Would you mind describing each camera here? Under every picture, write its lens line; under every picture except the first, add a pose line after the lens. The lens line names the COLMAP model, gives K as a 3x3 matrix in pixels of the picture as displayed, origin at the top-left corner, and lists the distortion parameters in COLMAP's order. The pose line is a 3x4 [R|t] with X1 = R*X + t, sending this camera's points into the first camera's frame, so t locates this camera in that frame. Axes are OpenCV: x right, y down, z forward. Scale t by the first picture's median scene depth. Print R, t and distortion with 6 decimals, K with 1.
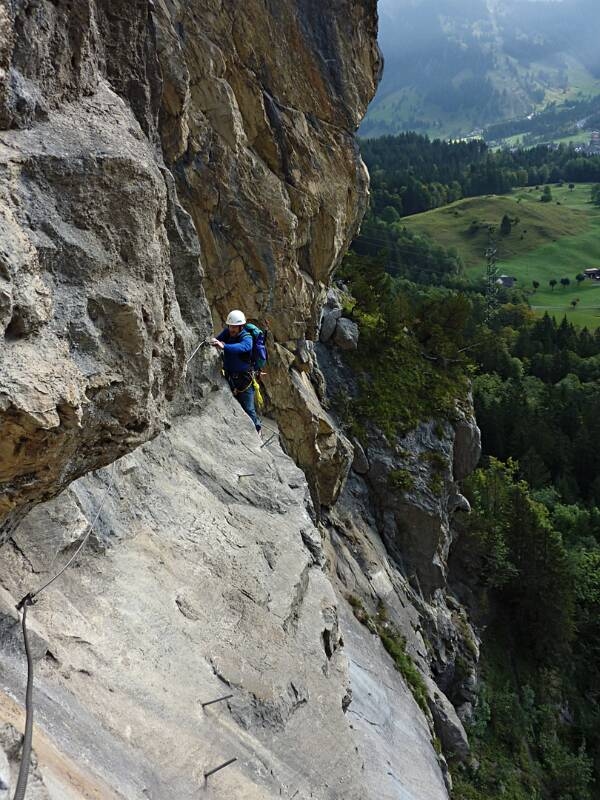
lens RADIAL K [[609.5, 0, 300.0], [0, 609.5, 400.0], [0, 0, 1]] dist [-0.027314, -0.006780]
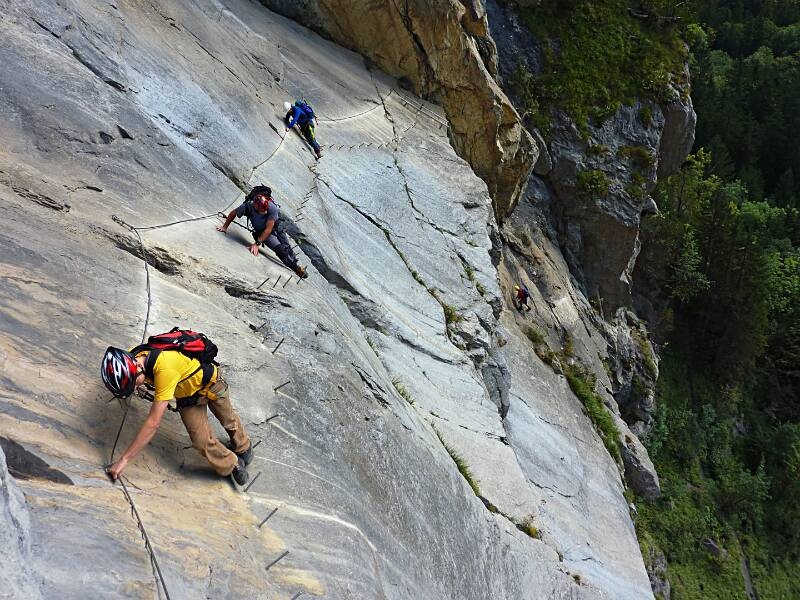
lens RADIAL K [[609.5, 0, 400.0], [0, 609.5, 300.0], [0, 0, 1]] dist [-0.027314, -0.006780]
pose [[0.997073, -0.007654, -0.076072, -0.025072], [0.032136, 0.944770, 0.326154, 0.010676], [0.069375, -0.327644, 0.942251, 0.196763]]
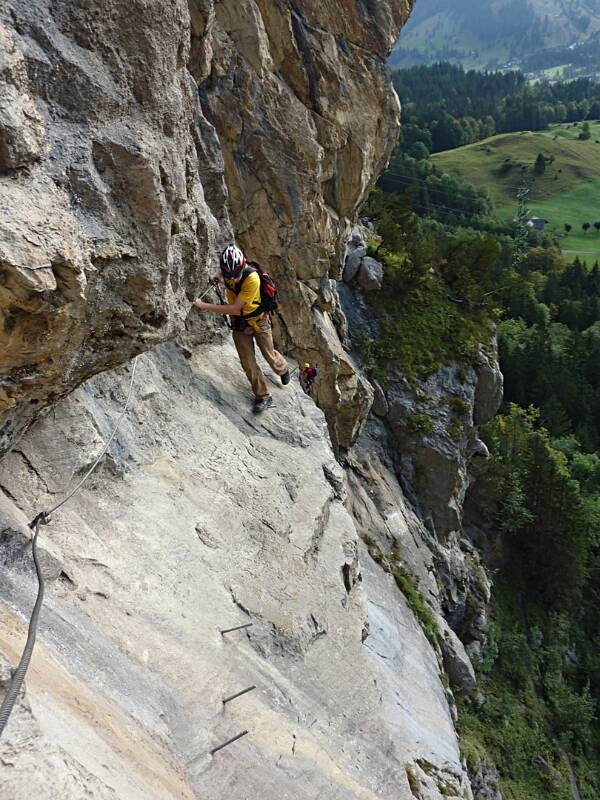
lens RADIAL K [[610.0, 0, 300.0], [0, 610.0, 400.0], [0, 0, 1]] dist [-0.027261, -0.004910]
pose [[0.999159, 0.026668, -0.031159, -0.000961], [-0.023574, 0.995125, 0.095765, 0.002310], [0.033561, -0.094950, 0.994916, 0.004314]]
